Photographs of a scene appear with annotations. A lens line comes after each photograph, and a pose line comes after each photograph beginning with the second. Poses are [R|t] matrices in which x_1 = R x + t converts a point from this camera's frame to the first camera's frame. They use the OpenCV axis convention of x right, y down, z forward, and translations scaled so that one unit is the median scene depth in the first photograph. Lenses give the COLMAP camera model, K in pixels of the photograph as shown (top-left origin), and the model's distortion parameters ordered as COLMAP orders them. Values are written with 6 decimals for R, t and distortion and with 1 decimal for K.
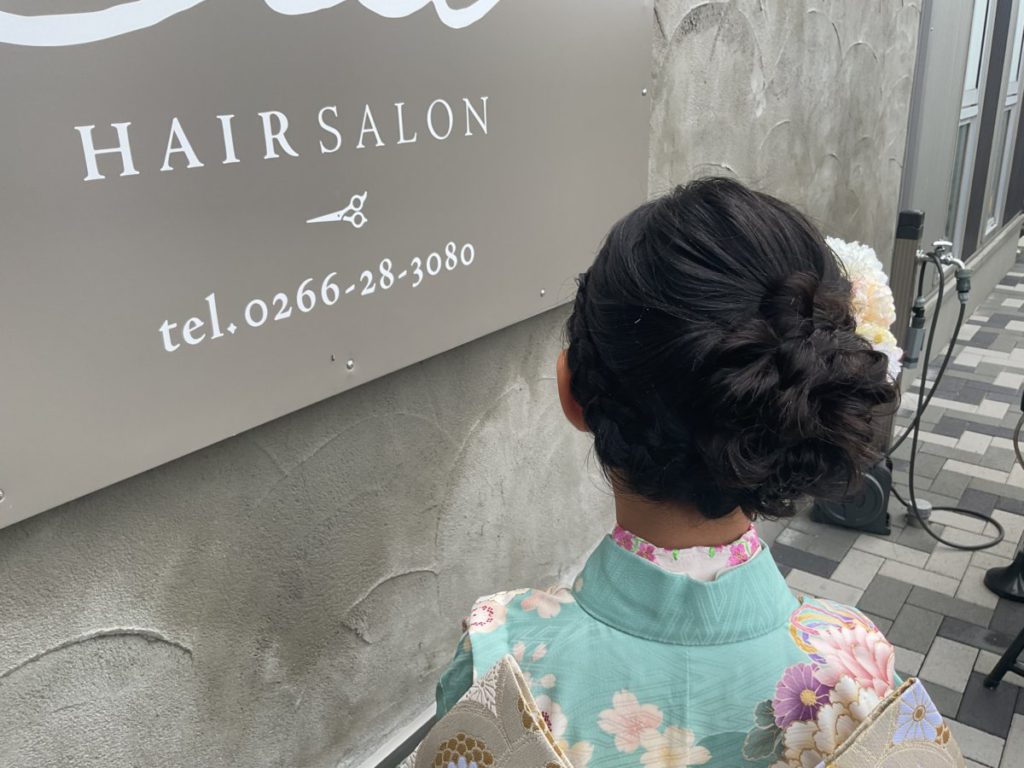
lens RADIAL K [[847.9, 0, 515.4], [0, 847.9, 389.1], [0, 0, 1]] dist [0.002992, -0.017188]
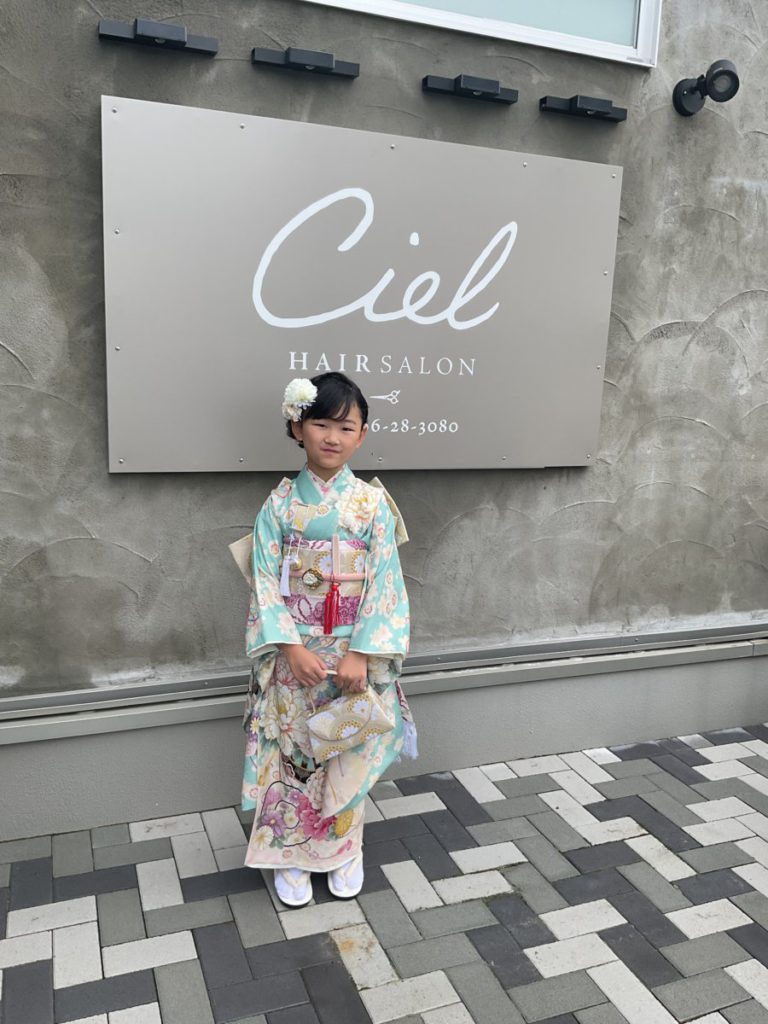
lens RADIAL K [[847.9, 0, 381.8], [0, 847.9, 509.1], [0, 0, 1]] dist [0.002992, -0.017188]
pose [[0.847942, 0.162005, -0.504726, 0.776949], [-0.246906, 0.963266, -0.105619, 0.268660], [0.469075, 0.214179, 0.856794, -0.763049]]
